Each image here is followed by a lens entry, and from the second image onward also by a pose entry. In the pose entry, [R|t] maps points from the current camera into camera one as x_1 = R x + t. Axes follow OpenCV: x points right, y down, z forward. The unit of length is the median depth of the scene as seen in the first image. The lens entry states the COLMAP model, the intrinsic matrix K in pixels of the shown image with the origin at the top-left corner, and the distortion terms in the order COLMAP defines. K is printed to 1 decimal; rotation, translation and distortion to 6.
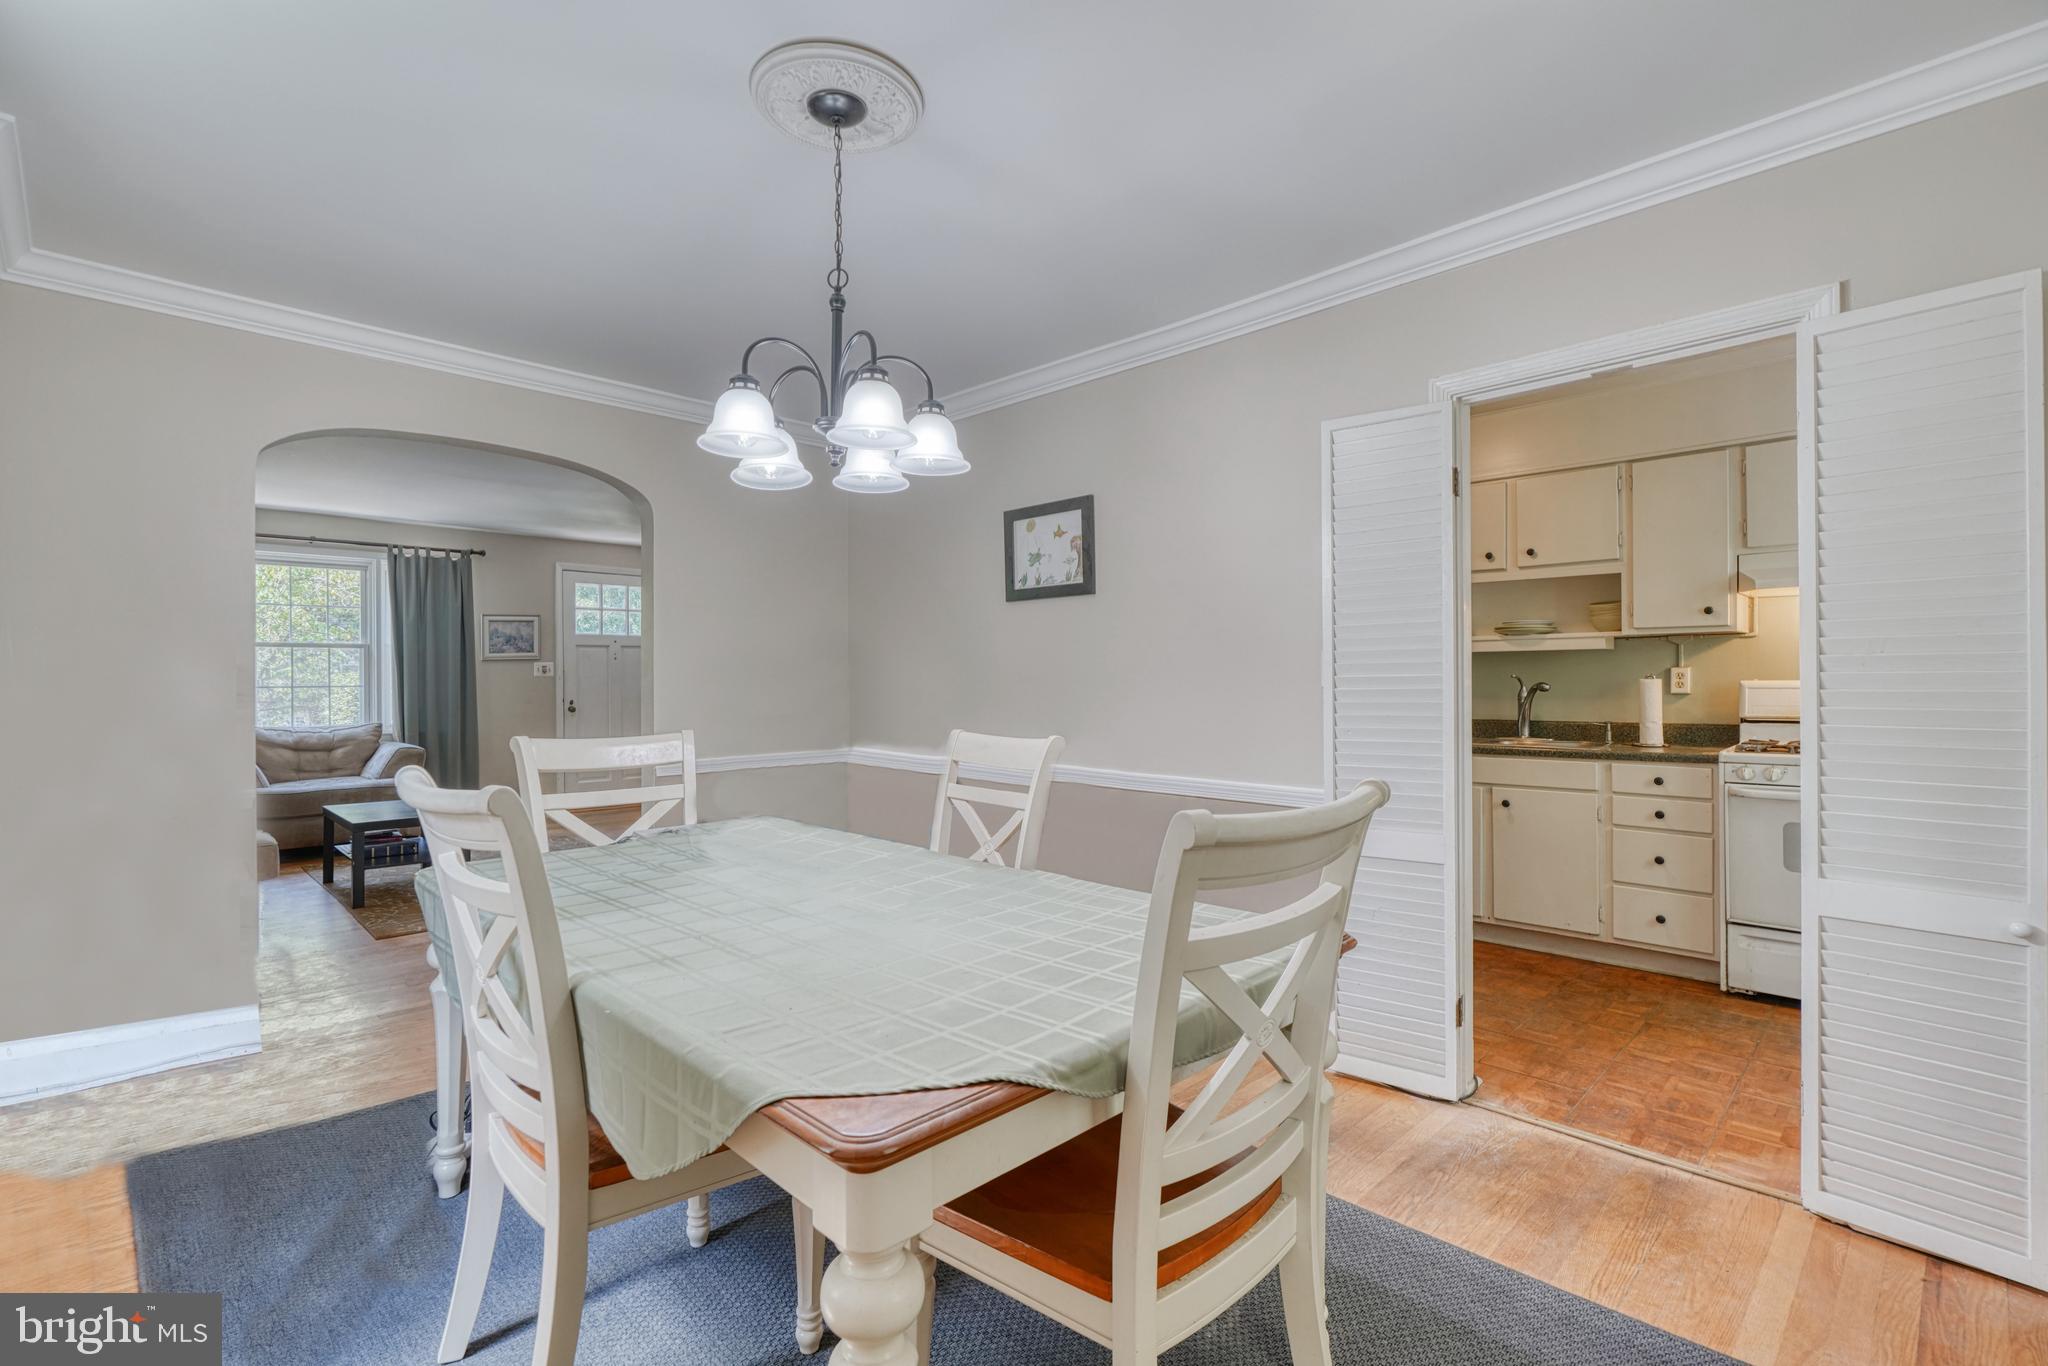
lens RADIAL K [[929.9, 0, 1018.3], [0, 929.9, 679.5], [0, 0, 1]] dist [-0.010293, 0.005774]
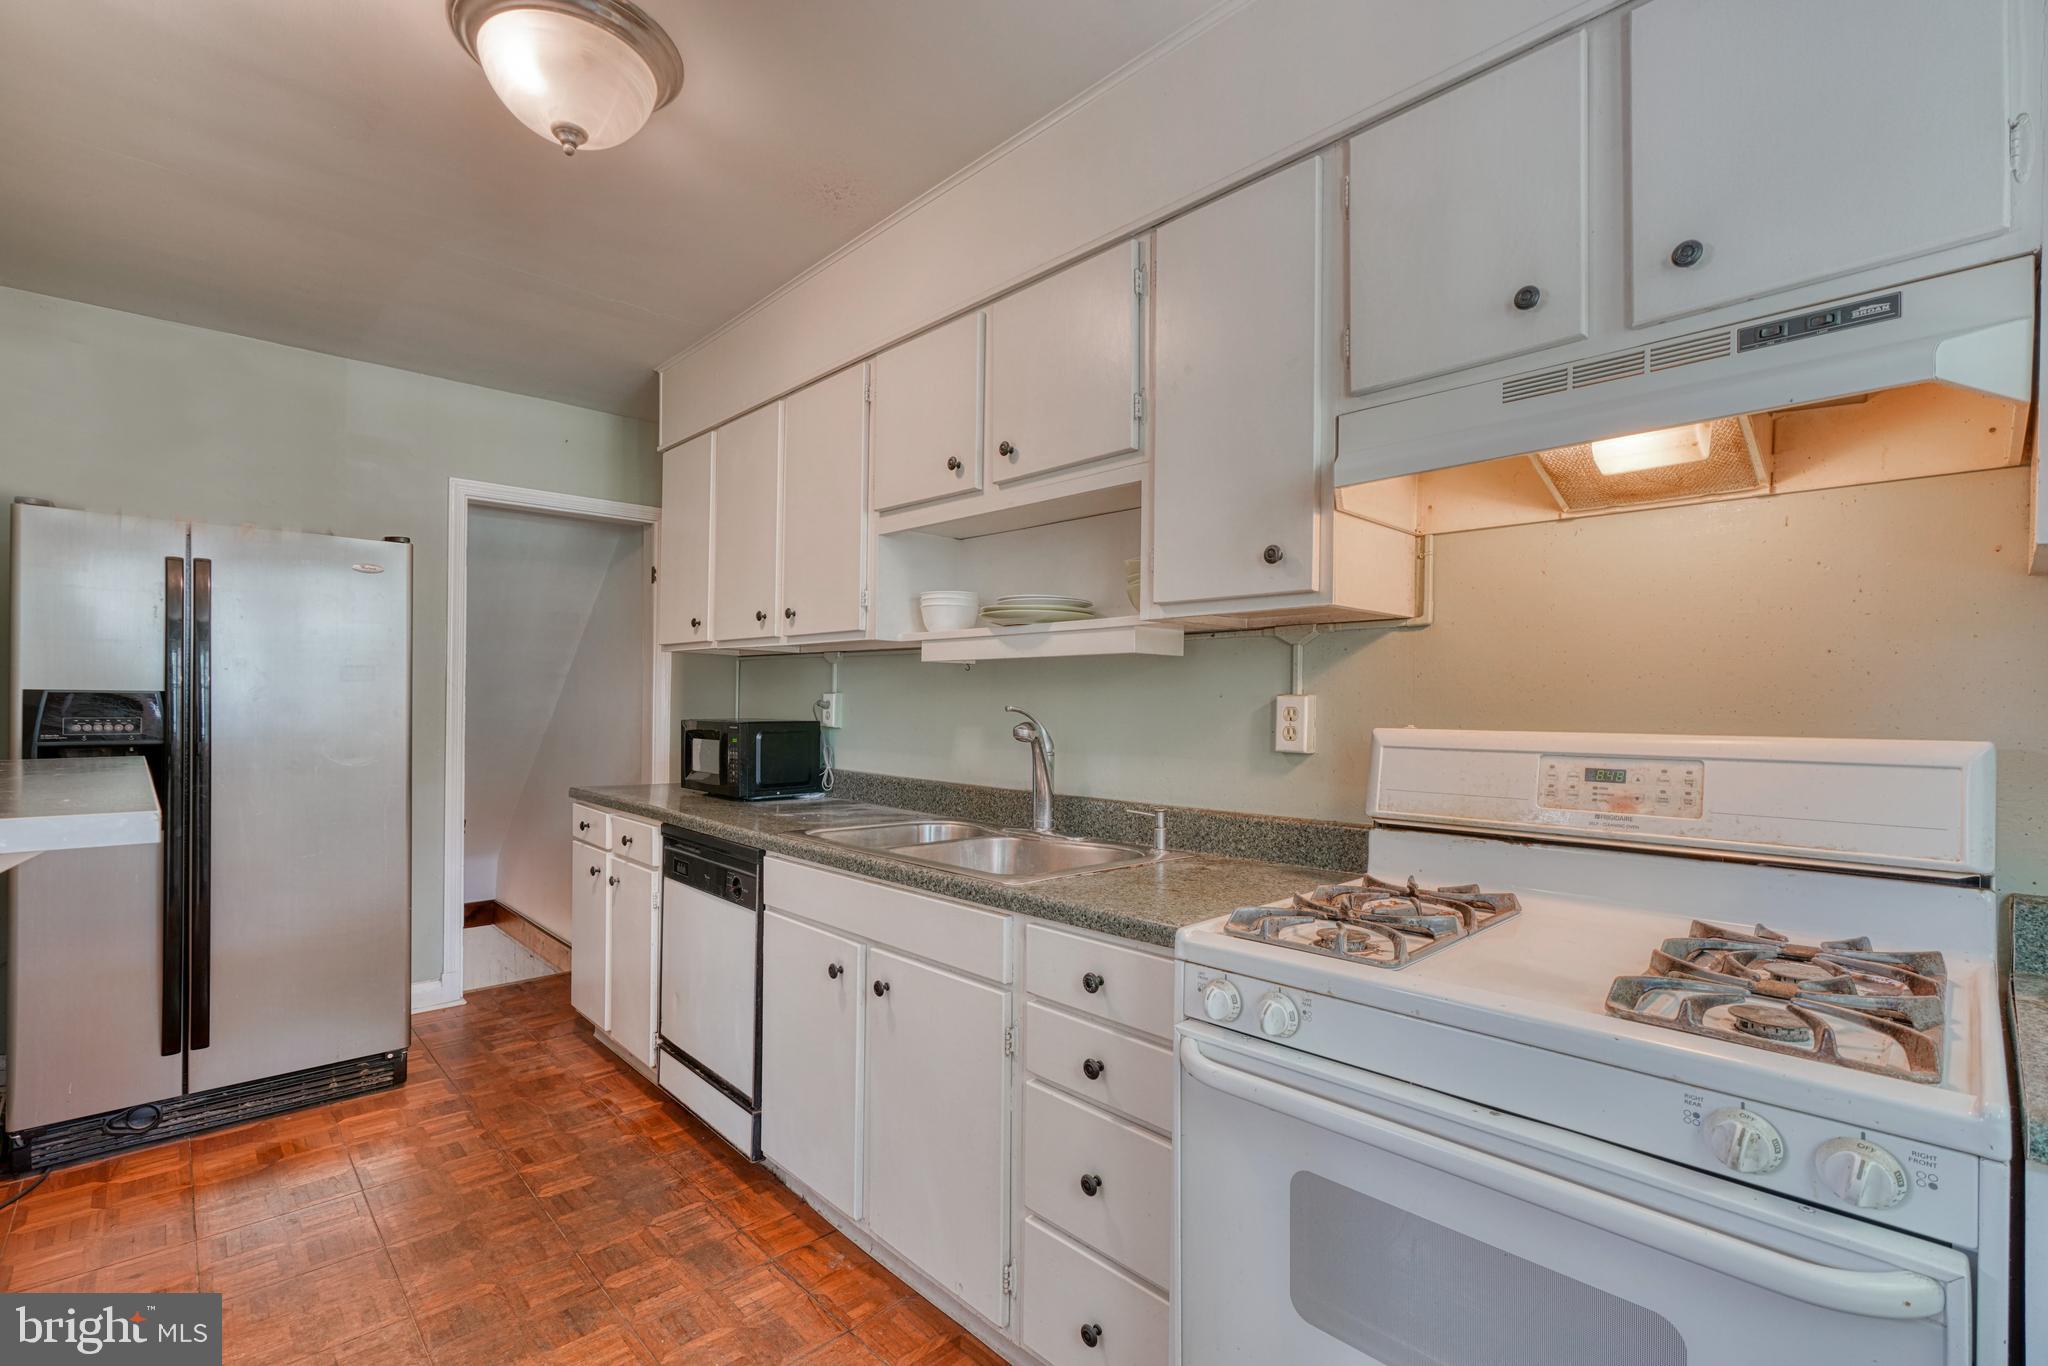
lens RADIAL K [[929.9, 0, 1015.7], [0, 929.9, 703.8], [0, 0, 1]] dist [-0.010293, 0.005774]
pose [[0.999468, 0.019061, -0.026449, 0.595751], [-0.019122, 0.999815, -0.002043, -0.005496], [0.026405, 0.002548, 0.999648, 0.542864]]
